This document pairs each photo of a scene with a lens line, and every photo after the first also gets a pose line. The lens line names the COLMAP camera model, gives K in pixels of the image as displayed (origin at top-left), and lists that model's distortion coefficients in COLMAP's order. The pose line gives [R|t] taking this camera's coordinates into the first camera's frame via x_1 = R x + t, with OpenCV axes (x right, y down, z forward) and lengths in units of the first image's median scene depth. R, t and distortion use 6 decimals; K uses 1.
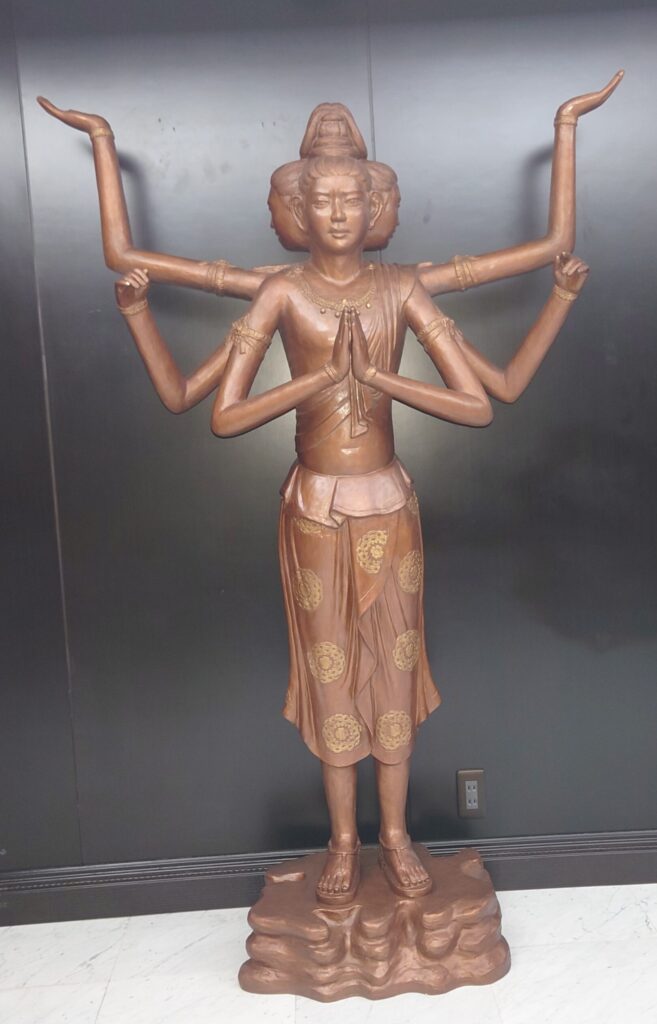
lens RADIAL K [[1098.1, 0, 366.5], [0, 1098.1, 495.5], [0, 0, 1]] dist [0.022001, 0.016726]
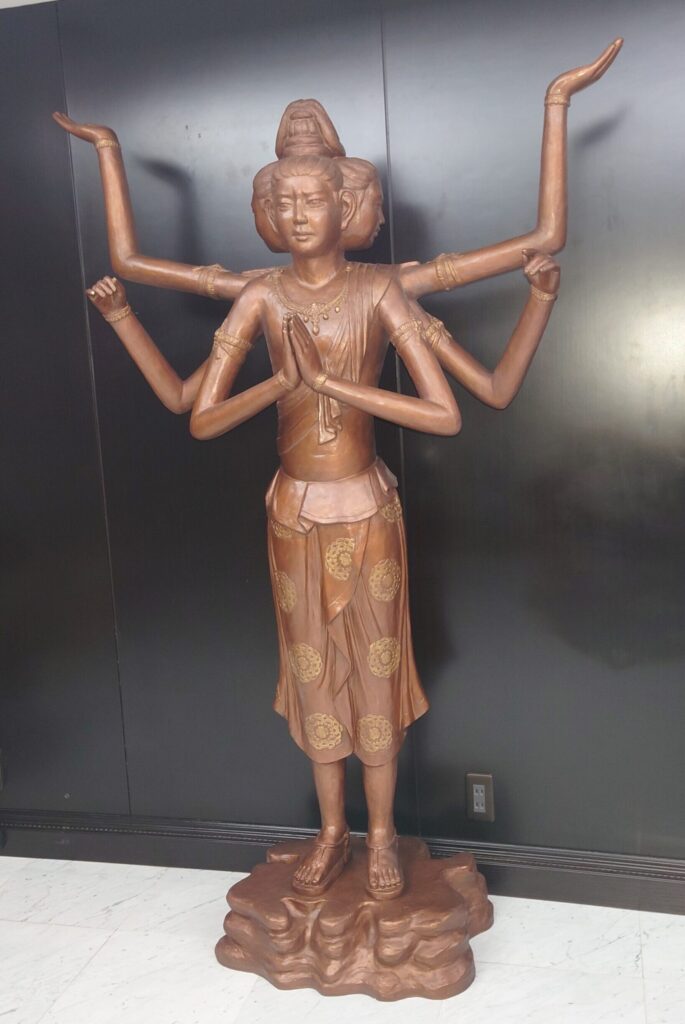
lens RADIAL K [[963.0, 0, 389.5], [0, 963.0, 508.6], [0, 0, 1]] dist [0.022702, 0.013108]
pose [[0.961051, 0.044786, -0.272717, 0.284307], [-0.027648, 0.997412, 0.066369, -0.053564], [0.274984, -0.056244, 0.959802, 0.176407]]
